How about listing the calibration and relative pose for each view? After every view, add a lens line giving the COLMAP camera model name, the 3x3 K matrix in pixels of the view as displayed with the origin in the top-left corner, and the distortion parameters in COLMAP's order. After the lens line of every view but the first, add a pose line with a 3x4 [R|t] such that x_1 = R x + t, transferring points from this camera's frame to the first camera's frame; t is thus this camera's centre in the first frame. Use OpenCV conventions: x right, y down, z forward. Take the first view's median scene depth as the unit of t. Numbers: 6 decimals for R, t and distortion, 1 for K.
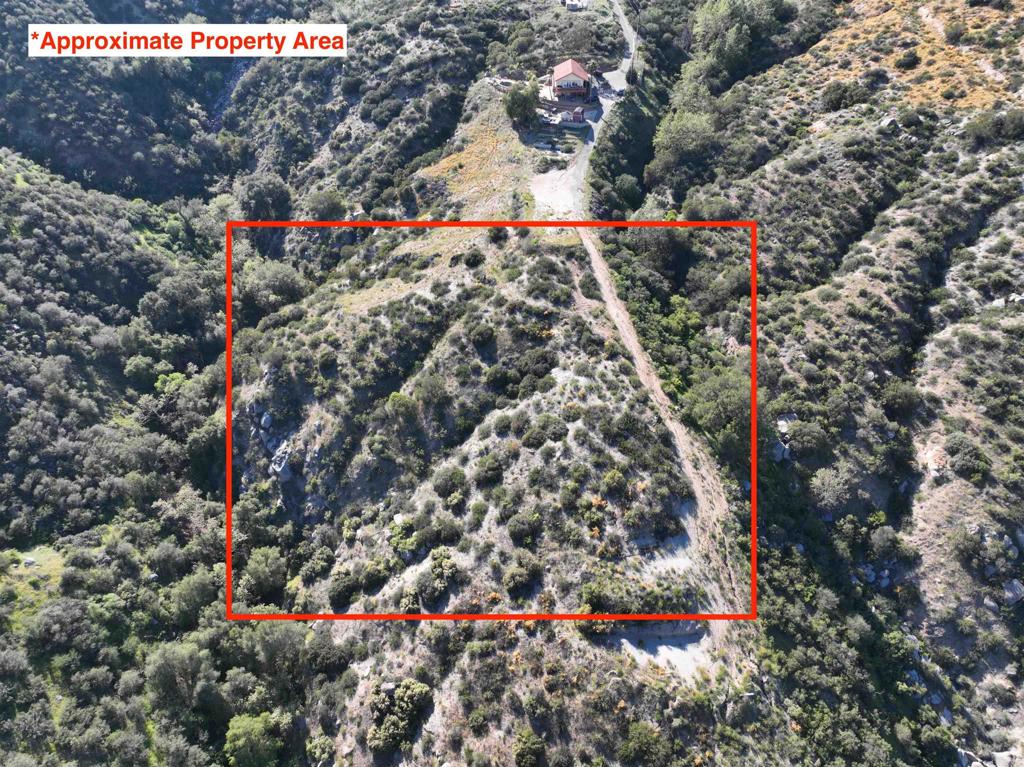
lens RADIAL K [[721.5, 0, 512.6], [0, 721.5, 381.2], [0, 0, 1]] dist [-0.006074, 0.025459]
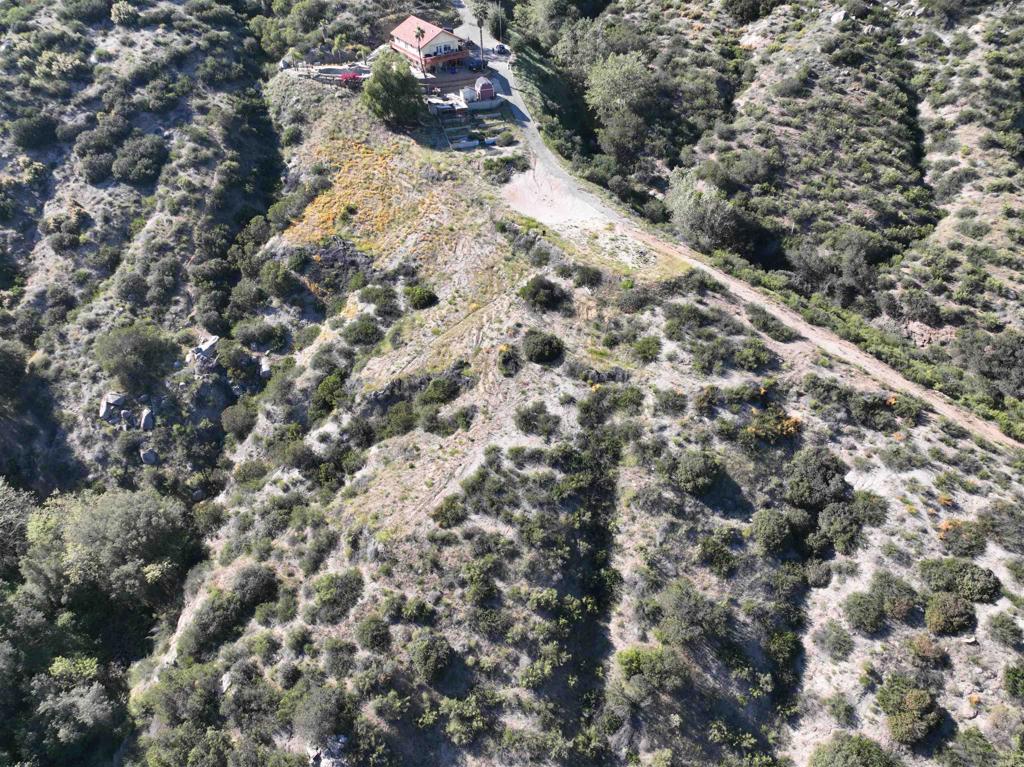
lens RADIAL K [[721.5, 0, 512.6], [0, 721.5, 381.2], [0, 0, 1]] dist [-0.006074, 0.025459]
pose [[0.817238, -0.373724, 0.438694, -0.340696], [0.374013, 0.923082, 0.089629, -0.210930], [-0.438447, 0.090830, 0.894156, 0.518437]]
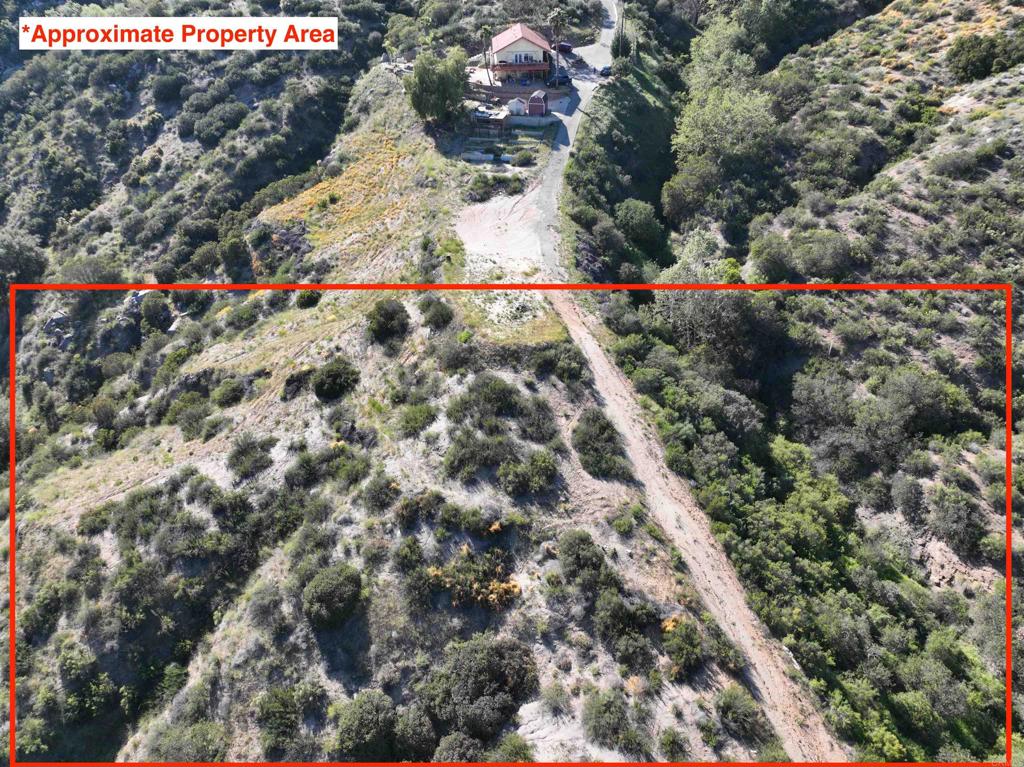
lens RADIAL K [[721.5, 0, 512.6], [0, 721.5, 381.2], [0, 0, 1]] dist [-0.006074, 0.025459]
pose [[0.997175, -0.053099, 0.053128, 0.035542], [0.057474, 0.994762, -0.084532, -0.127932], [-0.048361, 0.087346, 0.995003, 0.556197]]
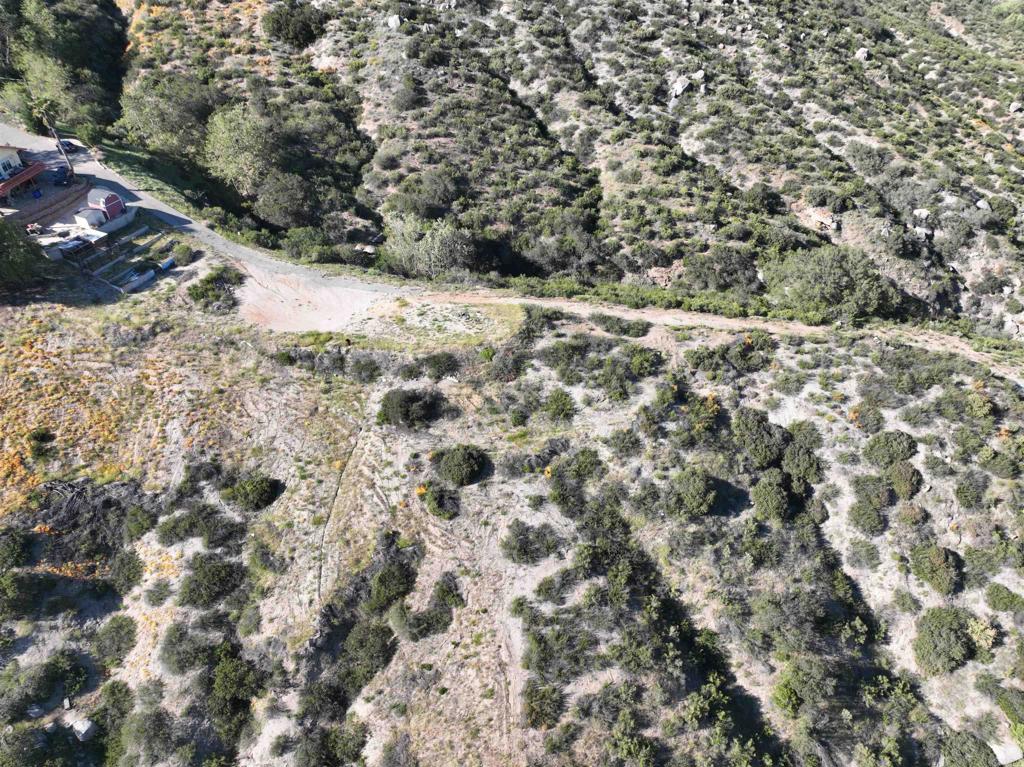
lens RADIAL K [[721.5, 0, 512.6], [0, 721.5, 381.2], [0, 0, 1]] dist [-0.006074, 0.025459]
pose [[0.157932, -0.637182, 0.754359, -0.379490], [0.638919, 0.648416, 0.413932, -0.390002], [-0.752888, 0.416601, 0.509513, 0.730773]]
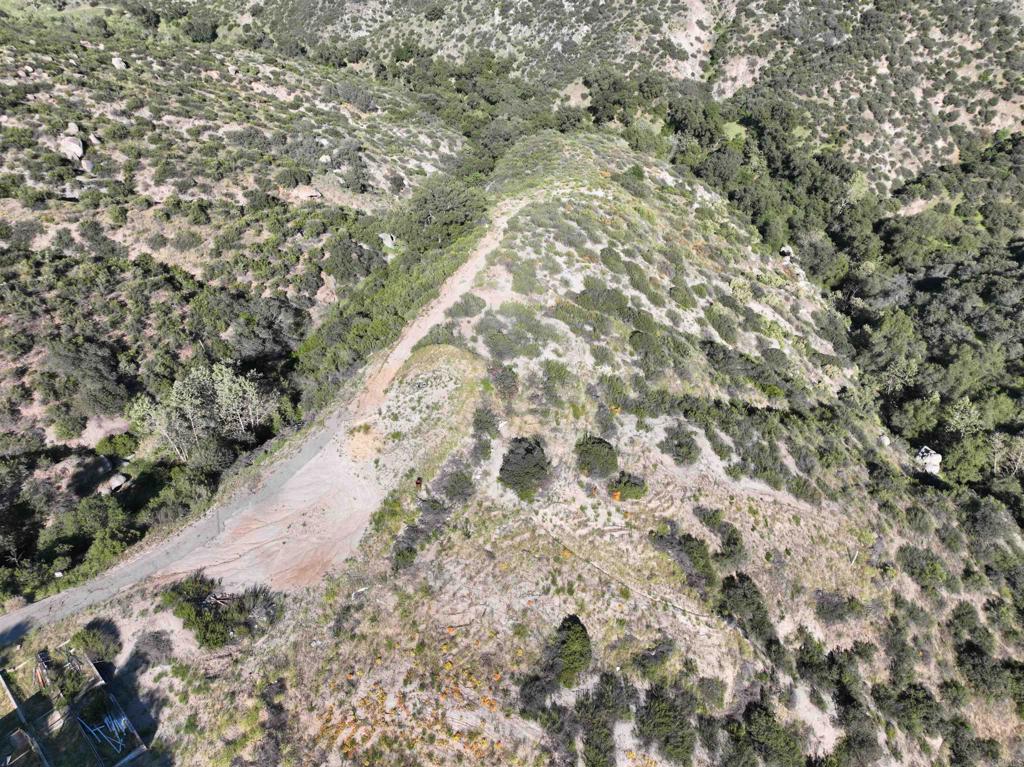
lens RADIAL K [[721.5, 0, 512.6], [0, 721.5, 381.2], [0, 0, 1]] dist [-0.006074, 0.025459]
pose [[-0.894318, -0.288446, 0.342045, -0.155958], [0.288020, 0.213885, 0.933433, -0.658837], [-0.342403, 0.933302, -0.108203, 1.051584]]
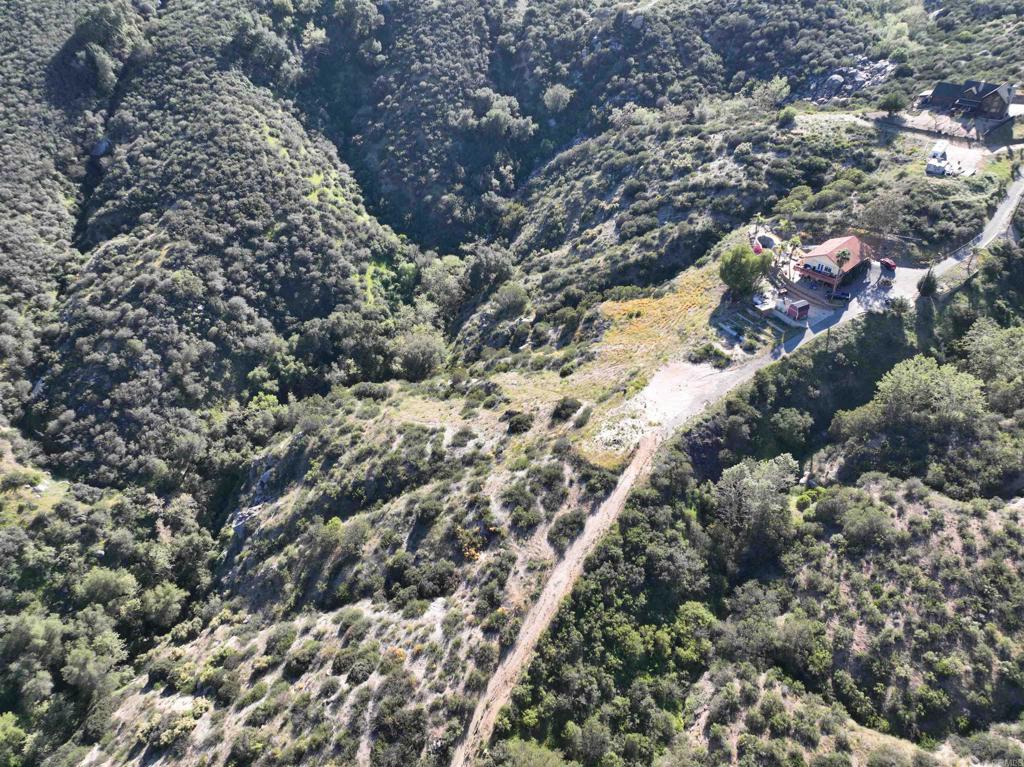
lens RADIAL K [[721.5, 0, 512.6], [0, 721.5, 381.2], [0, 0, 1]] dist [-0.006074, 0.025459]
pose [[0.715767, 0.411417, -0.564281, 0.403930], [-0.445085, 0.891411, 0.085356, -0.290148], [0.538123, 0.190058, 0.821159, 0.304240]]
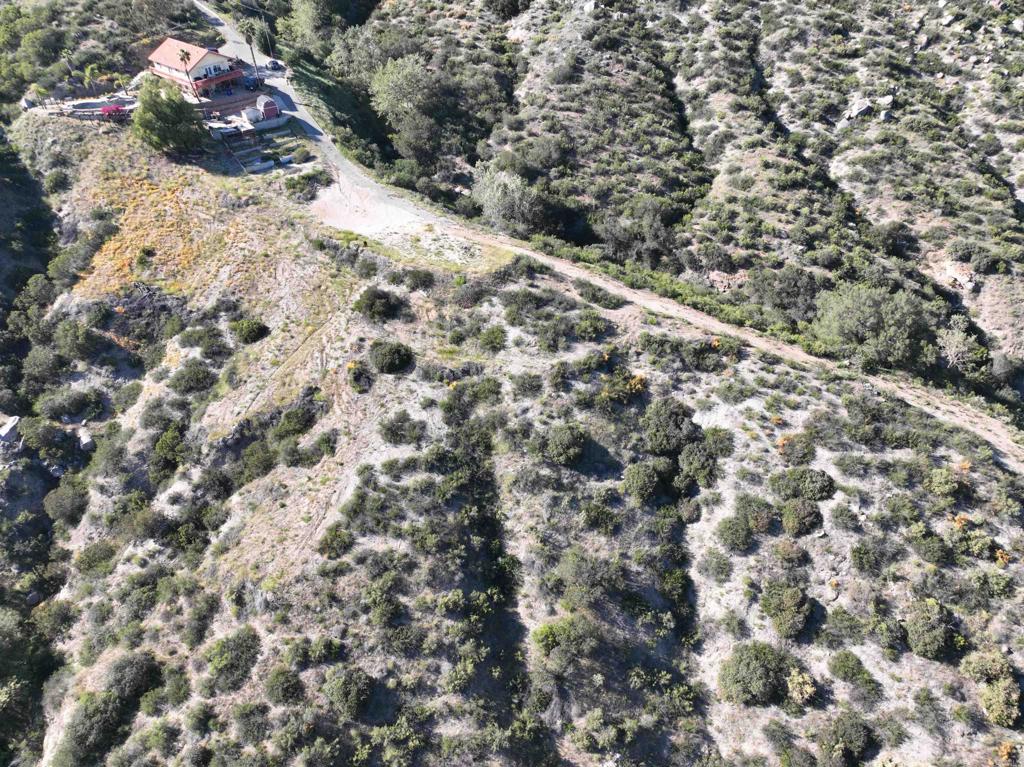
lens RADIAL K [[721.5, 0, 512.6], [0, 721.5, 381.2], [0, 0, 1]] dist [-0.006074, 0.025459]
pose [[0.597786, -0.515767, 0.613708, -0.361229], [0.519857, 0.832167, 0.192993, -0.219601], [-0.610247, 0.203672, 0.765582, 0.528873]]
